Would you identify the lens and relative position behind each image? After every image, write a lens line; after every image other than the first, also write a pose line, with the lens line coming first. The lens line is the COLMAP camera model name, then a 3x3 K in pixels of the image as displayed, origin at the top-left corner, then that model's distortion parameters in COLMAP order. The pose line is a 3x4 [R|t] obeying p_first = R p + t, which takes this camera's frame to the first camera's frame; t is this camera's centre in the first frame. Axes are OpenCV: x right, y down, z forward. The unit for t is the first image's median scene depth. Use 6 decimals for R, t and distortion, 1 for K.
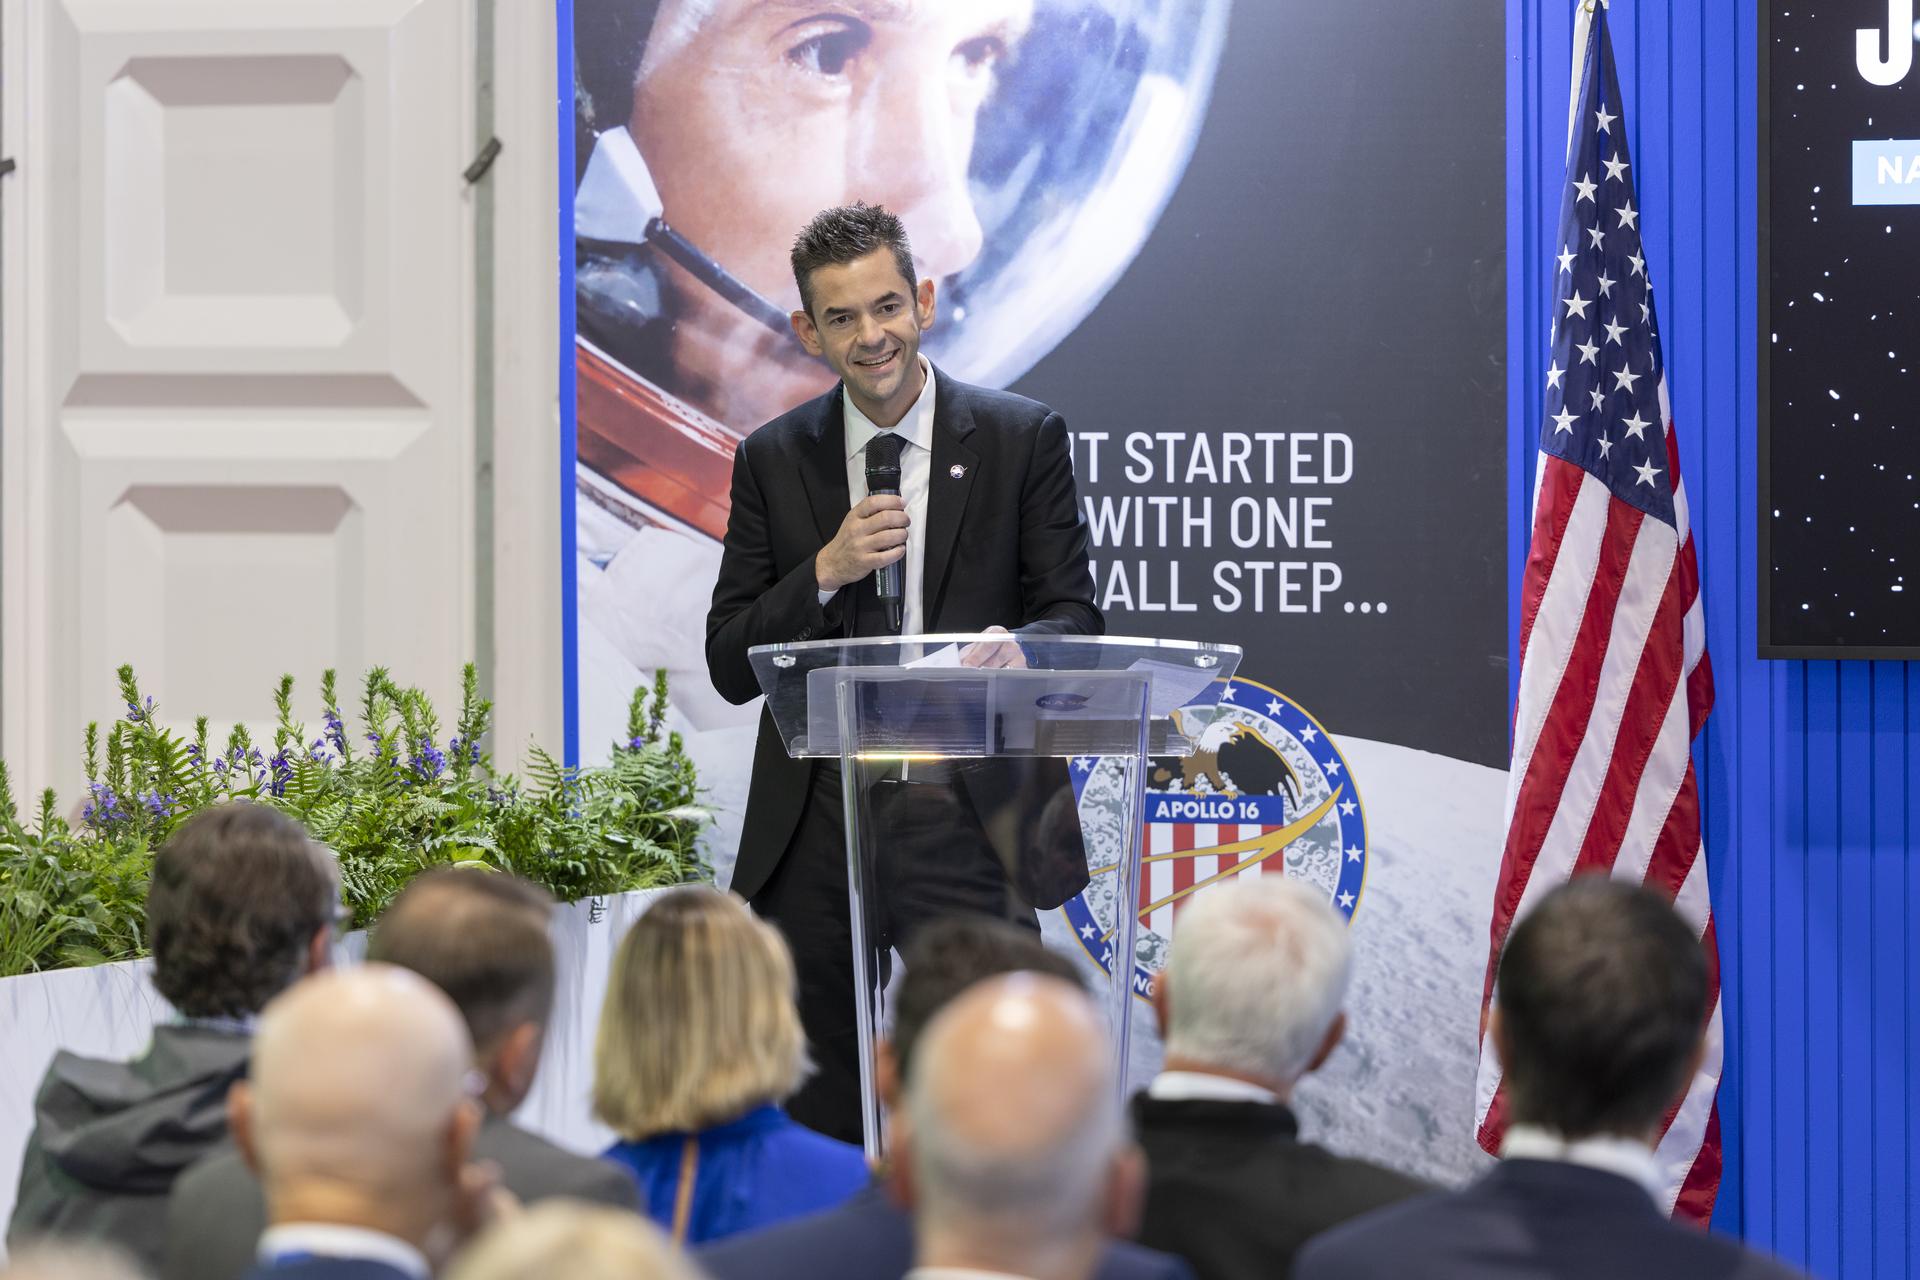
lens RADIAL K [[7903.6, 0, 960.0], [0, 7903.6, 640.0], [0, 0, 1]] dist [0.144641, -7.695276]
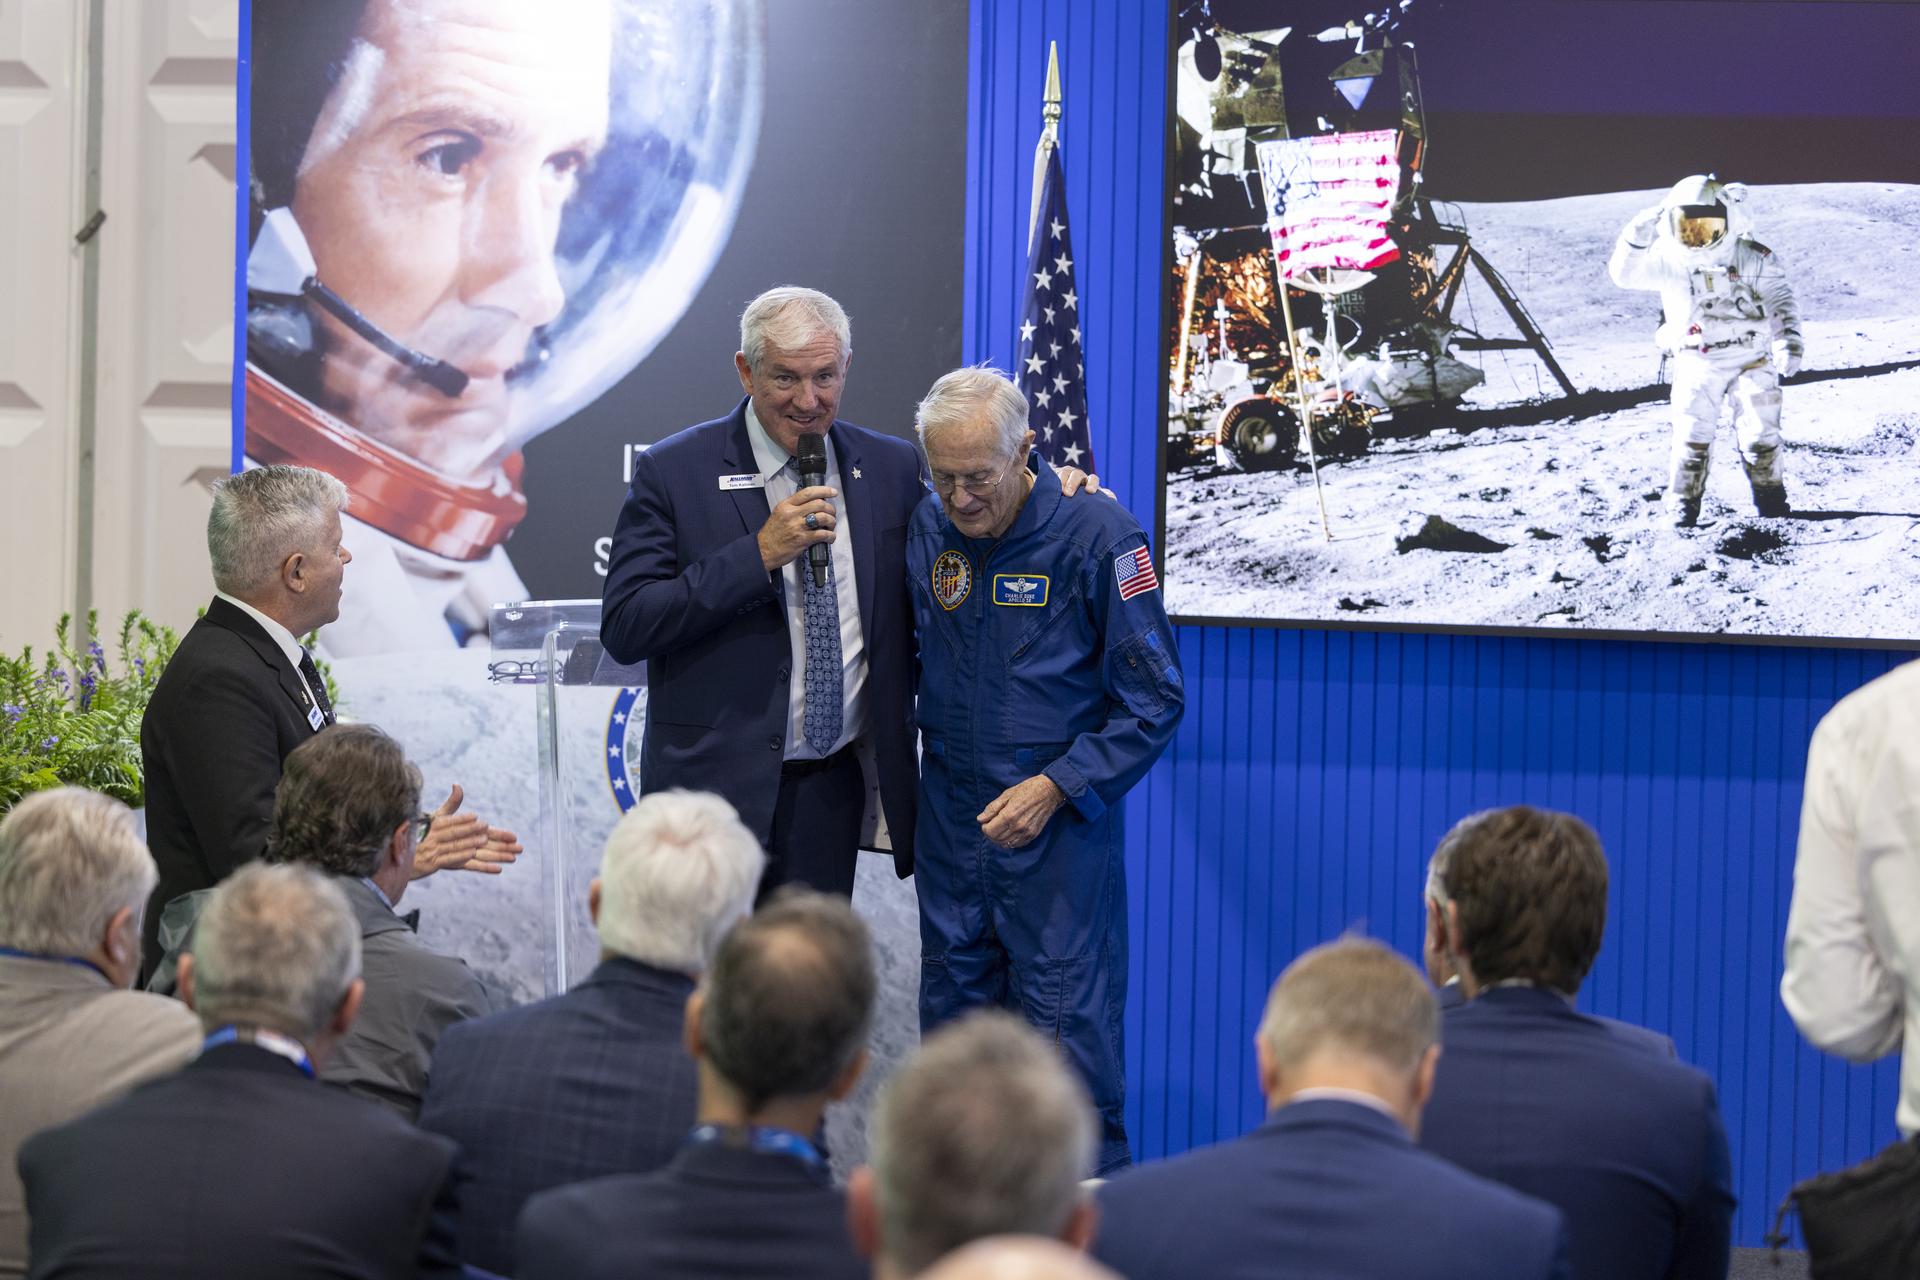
lens RADIAL K [[5442.3, 0, 959.4], [0, 5442.3, 693.8], [0, 0, 1]] dist [-0.028379, 0.294784]
pose [[0.981512, 0.018497, 0.190507, -0.106108], [-0.022759, 0.999537, 0.020206, -0.003687], [-0.190045, -0.024168, 0.981478, 0.070661]]
